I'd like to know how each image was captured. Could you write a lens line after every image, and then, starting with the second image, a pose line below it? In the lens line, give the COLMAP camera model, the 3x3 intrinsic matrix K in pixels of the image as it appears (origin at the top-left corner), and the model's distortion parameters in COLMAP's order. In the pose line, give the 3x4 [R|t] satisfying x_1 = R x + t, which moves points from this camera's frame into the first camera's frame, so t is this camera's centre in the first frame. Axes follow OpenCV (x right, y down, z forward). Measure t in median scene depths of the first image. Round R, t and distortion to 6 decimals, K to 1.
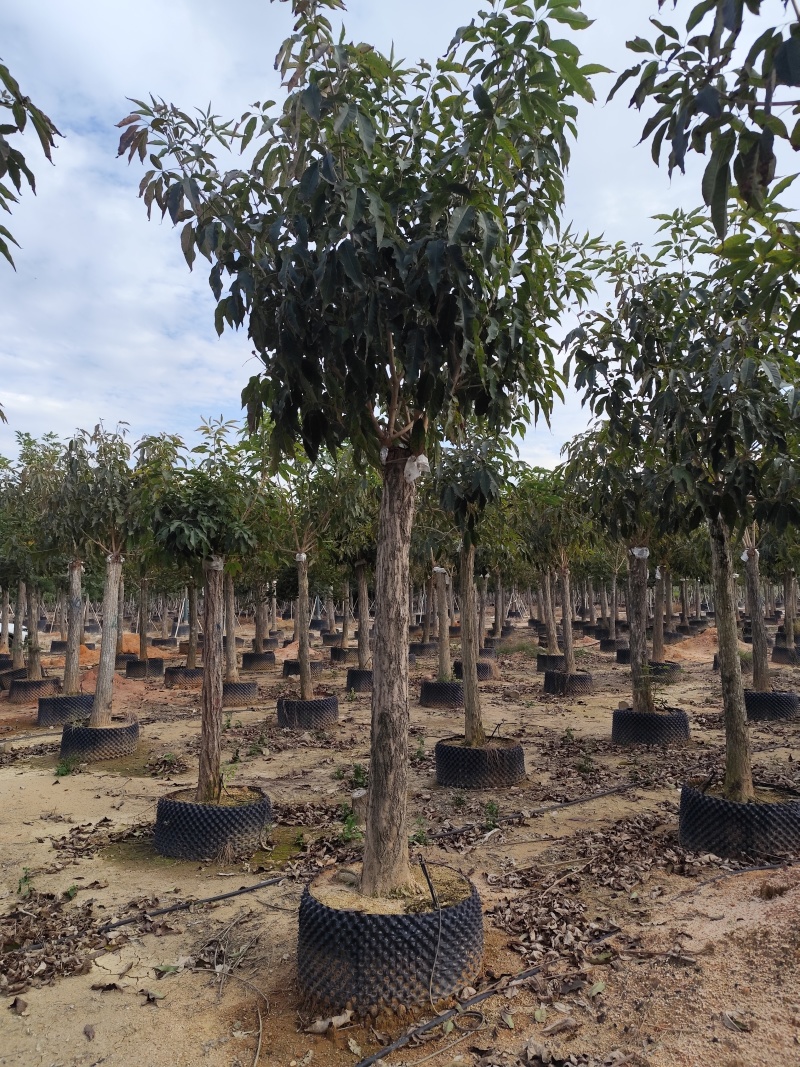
lens RADIAL K [[707.3, 0, 400.0], [0, 707.3, 533.5], [0, 0, 1]] dist [0.034767, -0.037114]
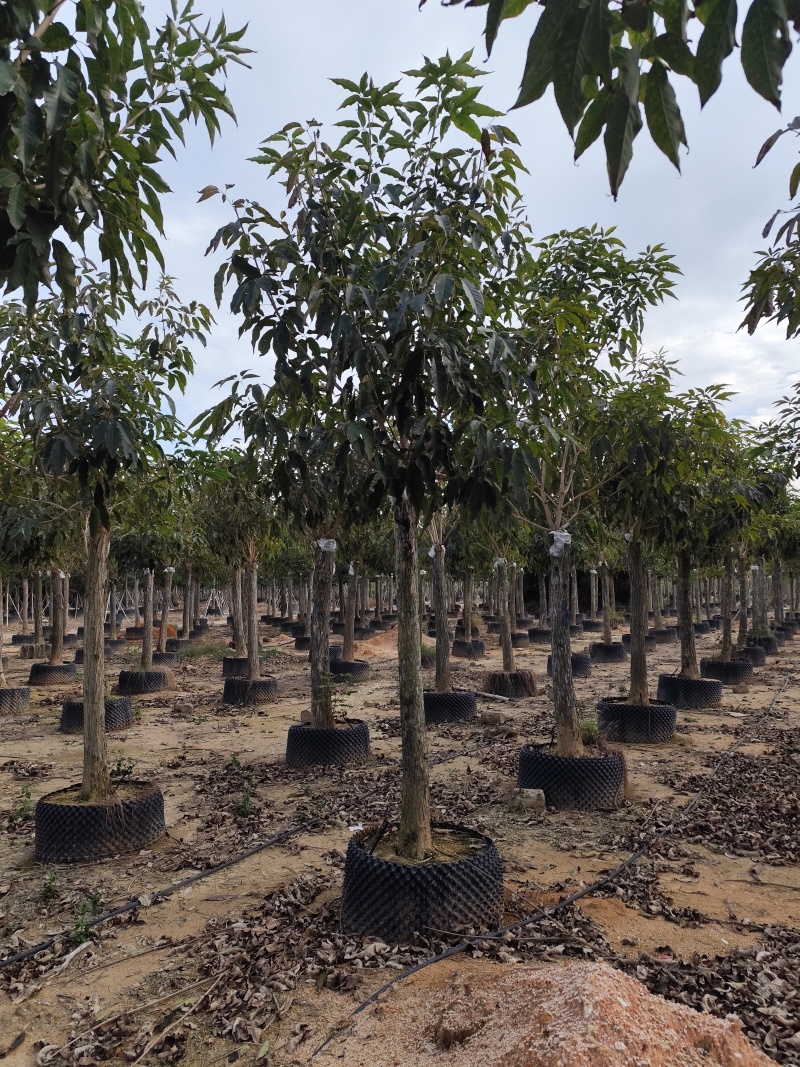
lens RADIAL K [[707.3, 0, 400.0], [0, 707.3, 533.5], [0, 0, 1]] dist [0.034767, -0.037114]
pose [[0.918792, 0.031896, 0.393451, 0.106559], [-0.034293, 0.999411, -0.000938, 0.015040], [-0.393250, -0.012631, 0.919345, 0.218316]]
